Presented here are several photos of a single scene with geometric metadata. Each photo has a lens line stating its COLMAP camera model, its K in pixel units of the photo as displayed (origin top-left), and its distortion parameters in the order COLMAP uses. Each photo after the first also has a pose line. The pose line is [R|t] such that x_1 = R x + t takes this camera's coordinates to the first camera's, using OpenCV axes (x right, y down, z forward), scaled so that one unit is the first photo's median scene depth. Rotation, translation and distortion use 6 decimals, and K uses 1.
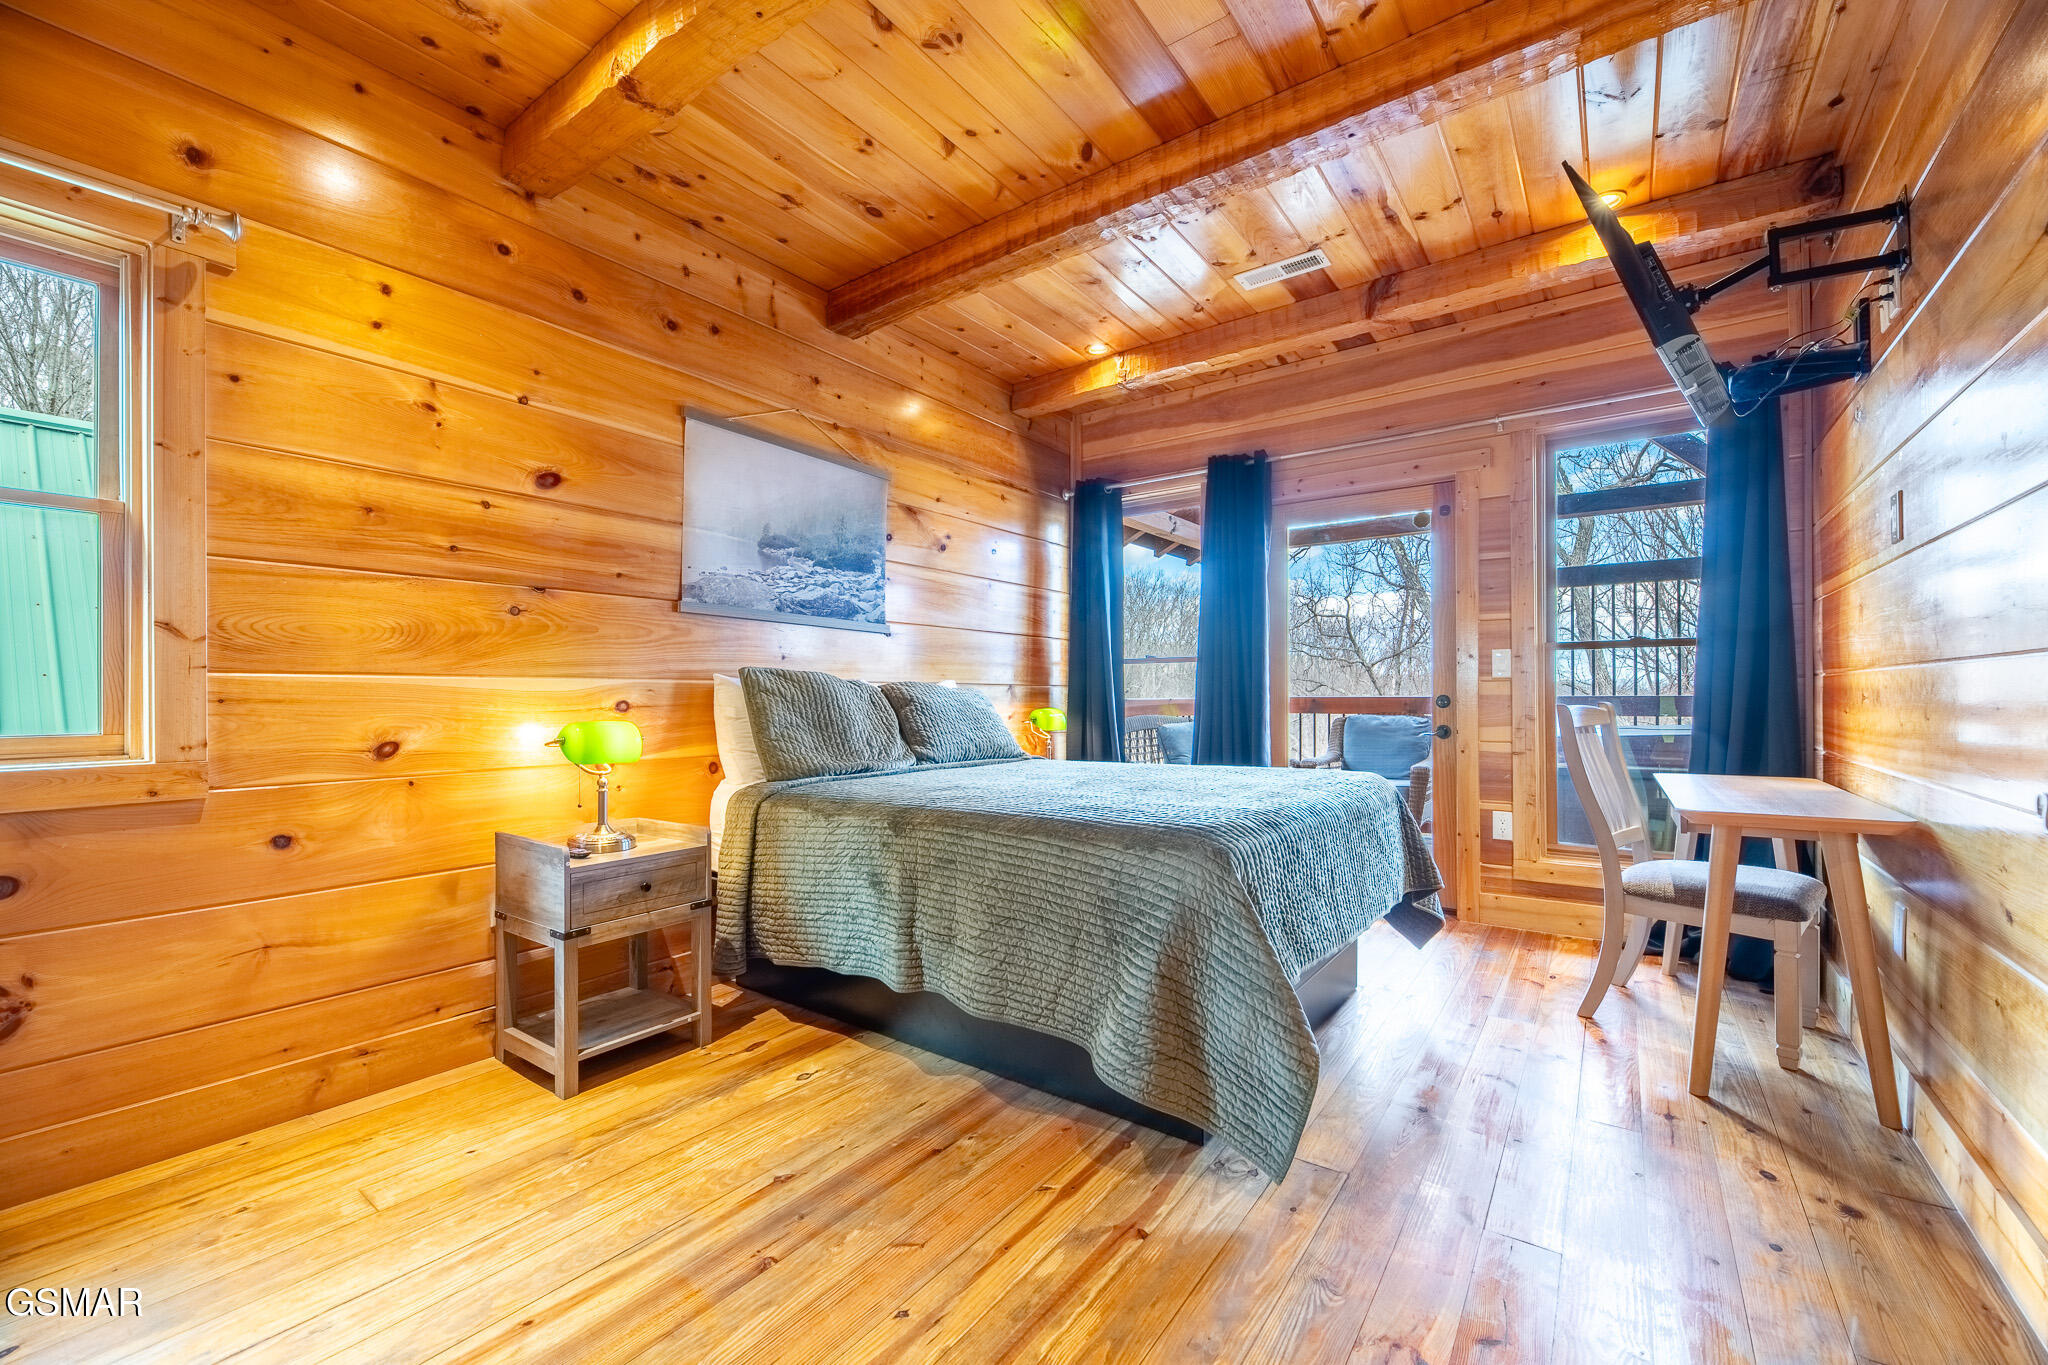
lens RADIAL K [[824.4, 0, 1021.3], [0, 824.4, 695.4], [0, 0, 1]] dist [-0.002925, -0.000331]
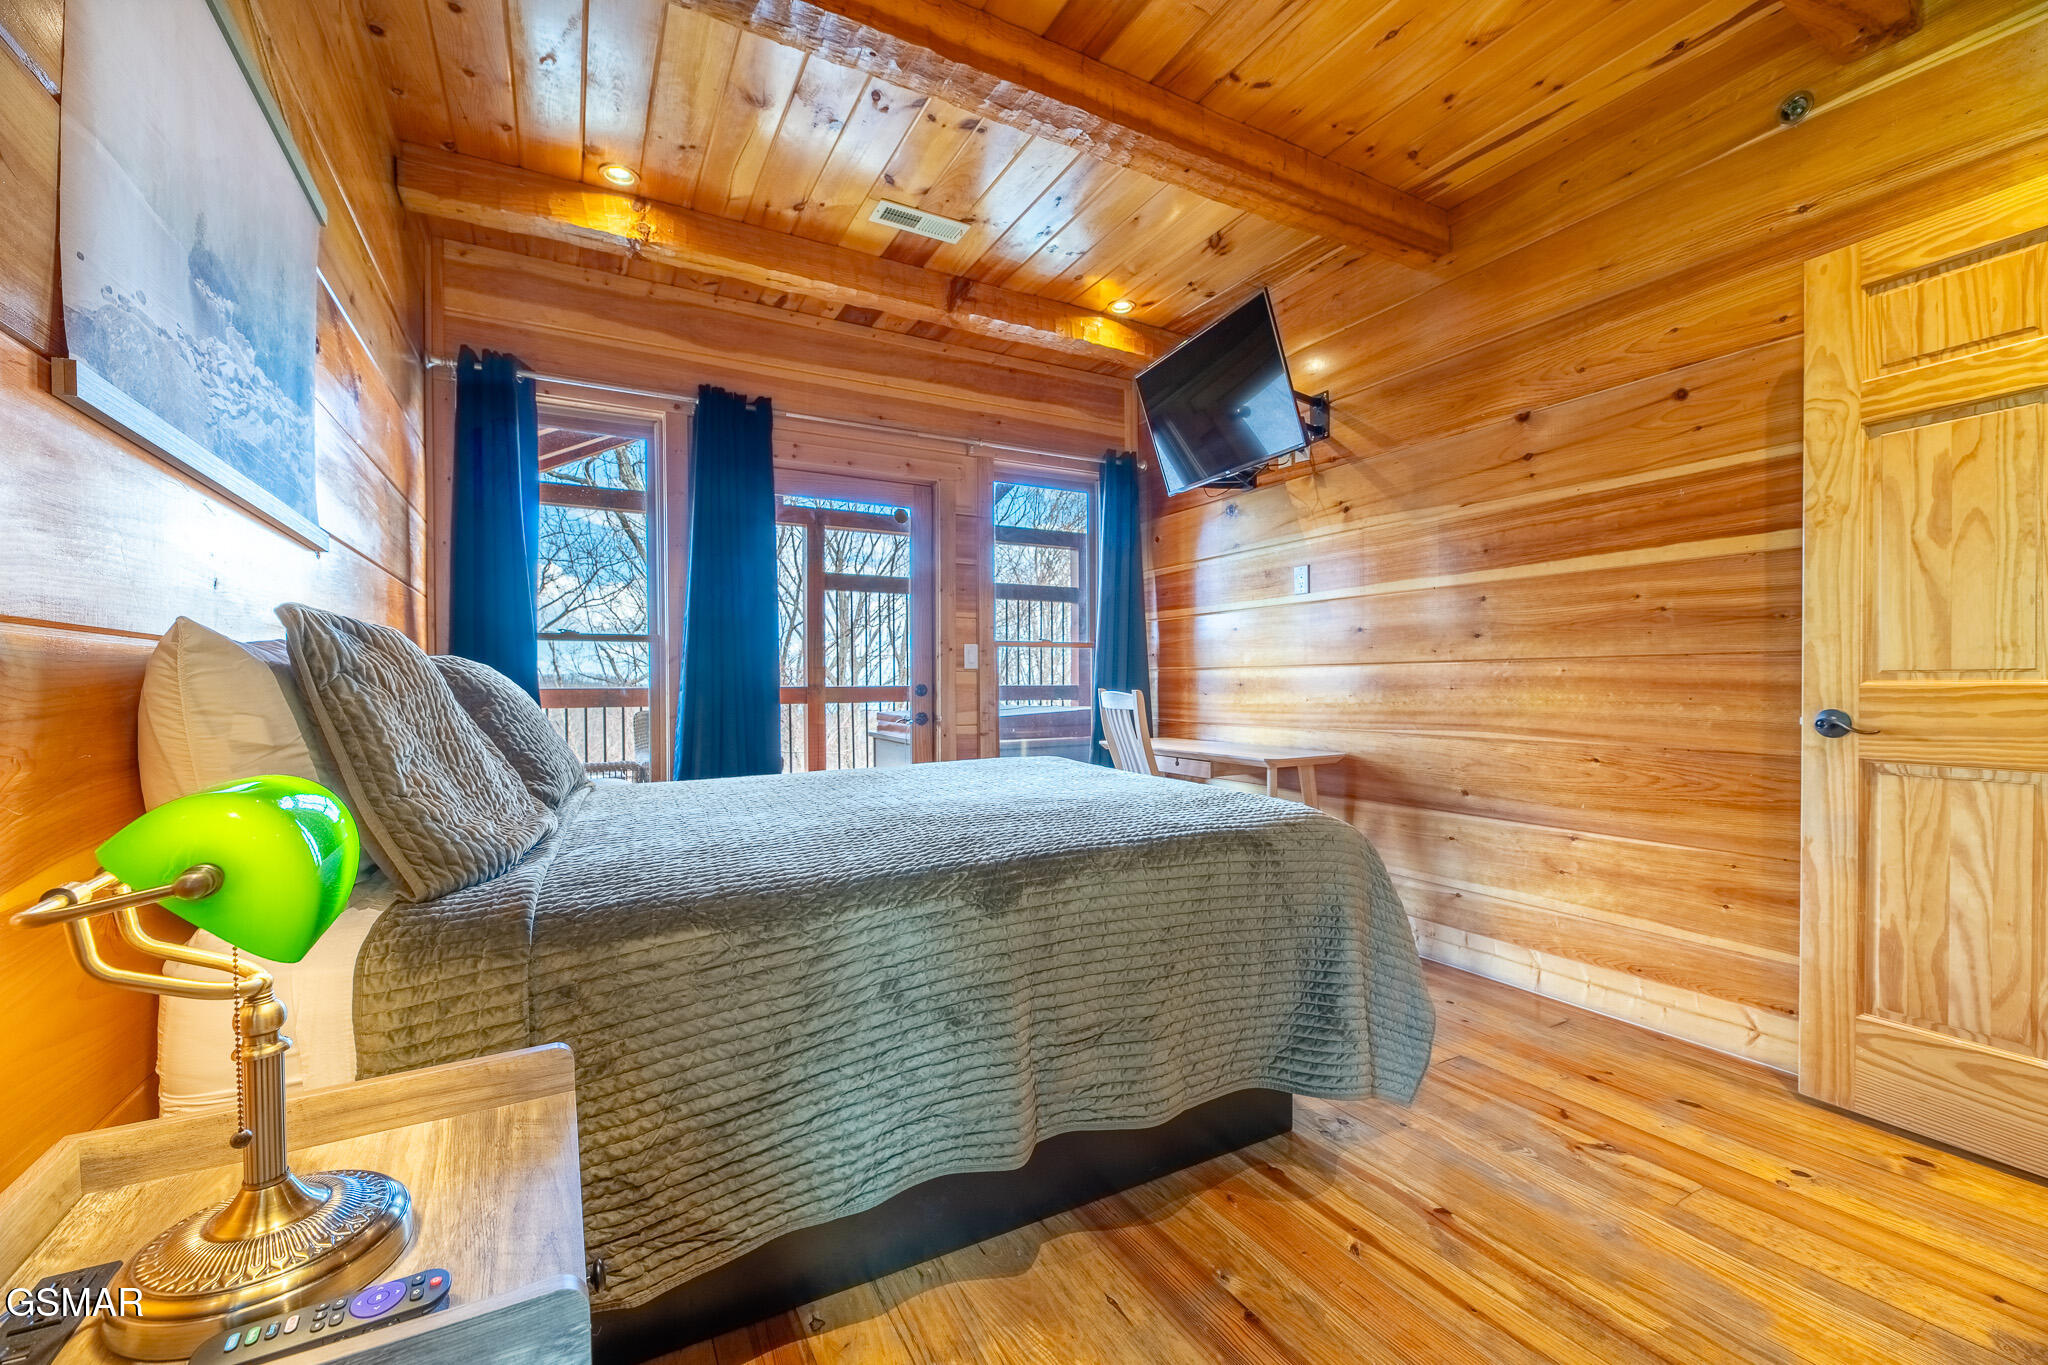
lens RADIAL K [[824.4, 0, 1021.3], [0, 824.4, 695.4], [0, 0, 1]] dist [-0.002925, -0.000331]
pose [[0.420483, -0.012446, 0.907215, -0.419677], [0.004467, 0.999922, 0.011648, 0.002027], [-0.907289, -0.000846, 0.420506, 0.446892]]
